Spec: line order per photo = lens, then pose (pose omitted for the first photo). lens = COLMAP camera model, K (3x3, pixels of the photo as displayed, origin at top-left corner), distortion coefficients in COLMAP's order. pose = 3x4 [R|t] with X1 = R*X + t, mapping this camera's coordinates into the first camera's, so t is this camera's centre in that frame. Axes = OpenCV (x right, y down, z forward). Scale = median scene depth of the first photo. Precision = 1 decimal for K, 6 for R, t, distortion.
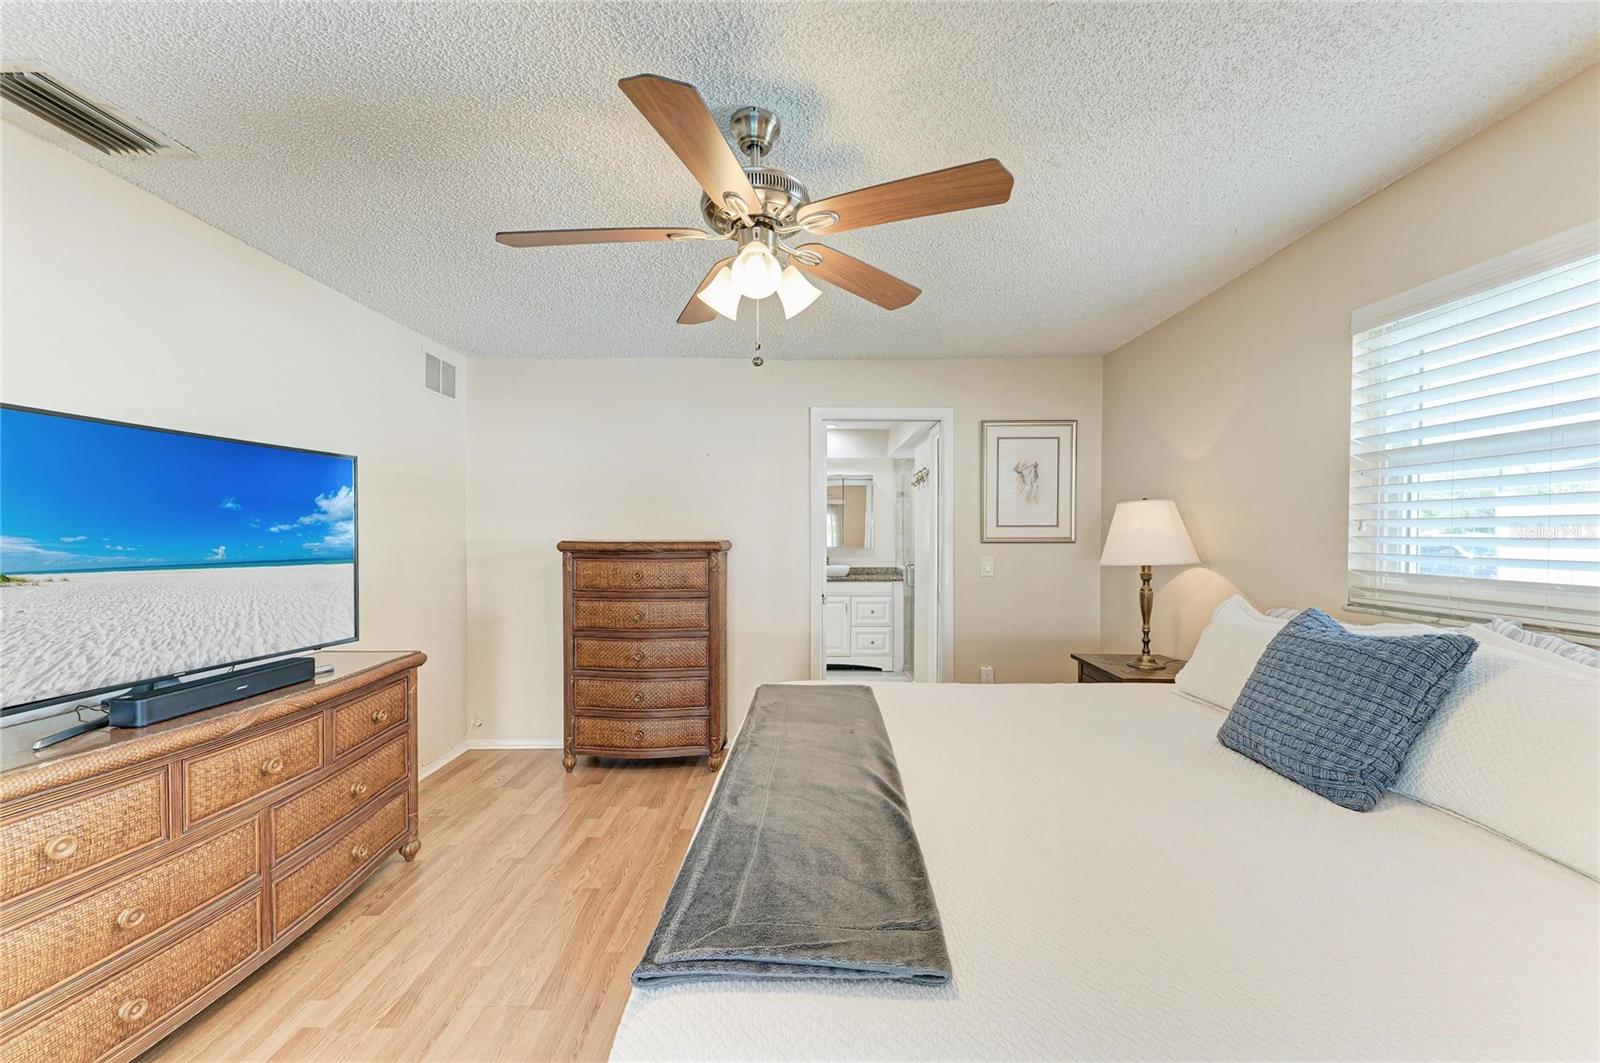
lens RADIAL K [[610.9, 0, 795.8], [0, 610.9, 539.1], [0, 0, 1]] dist [0.014809, -0.001937]
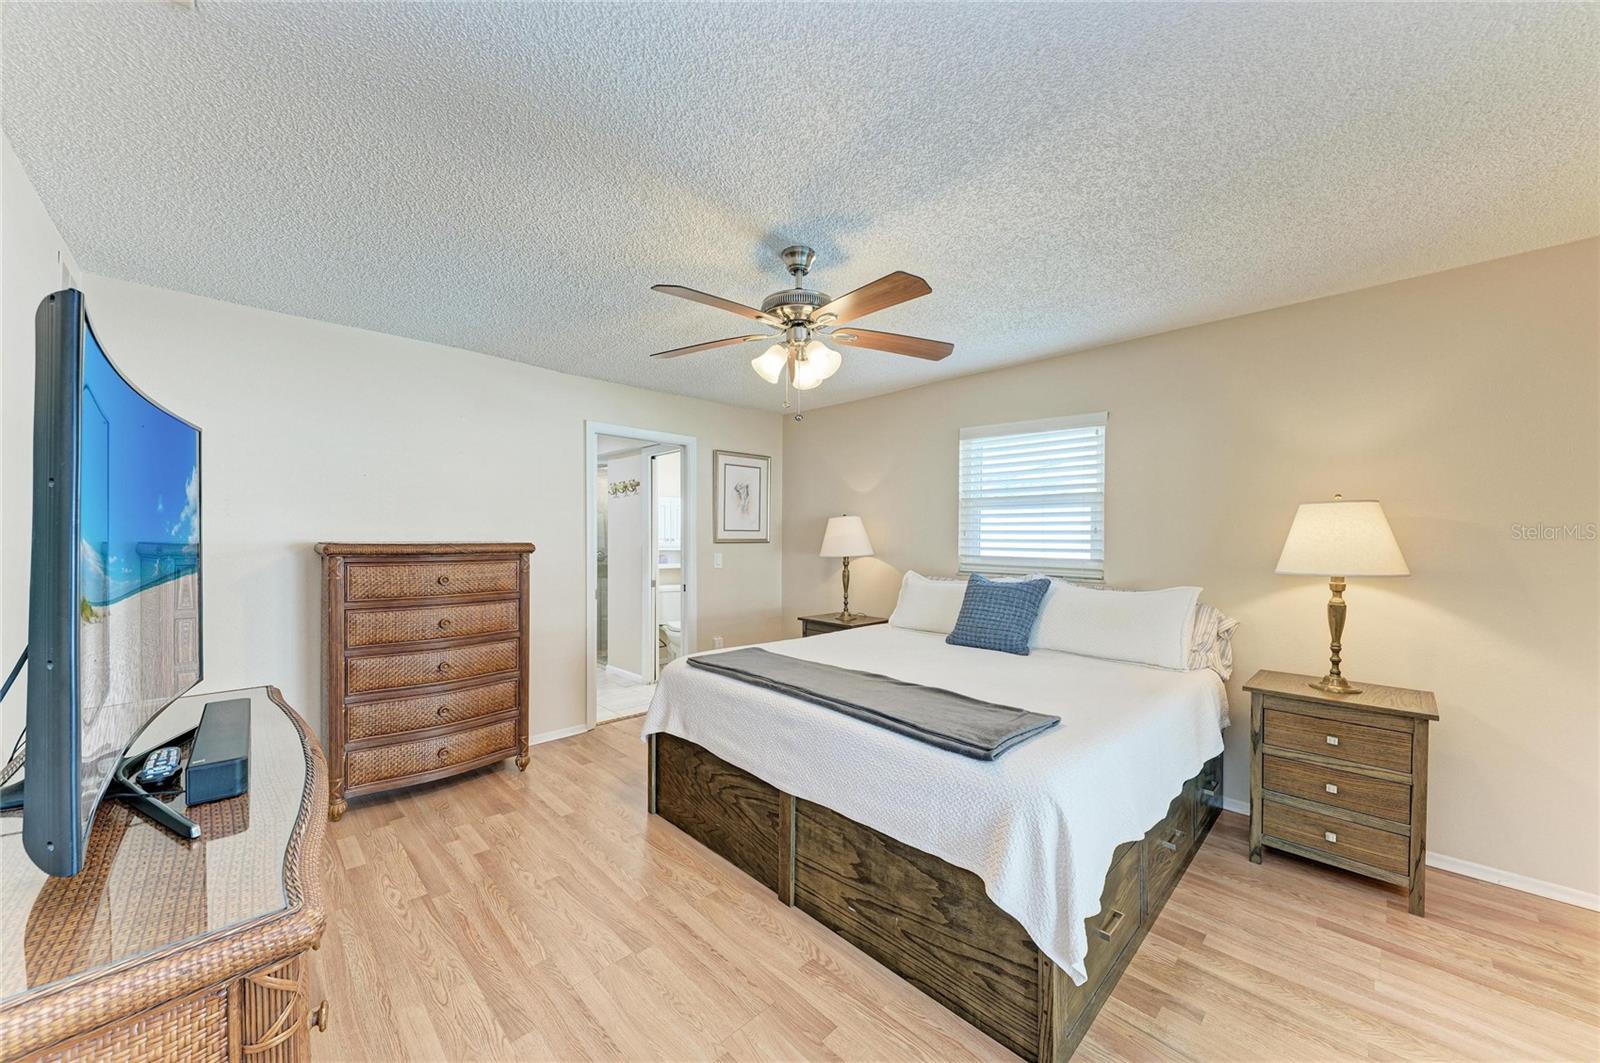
lens RADIAL K [[592.2, 0, 753.1], [0, 592.2, 542.0], [0, 0, 1]] dist [0.011328, 0.000583]
pose [[0.724809, -0.002386, 0.688946, -0.536063], [0.001172, 0.999997, 0.002229, 0.000901], [-0.688949, -0.000808, 0.724810, 0.028324]]
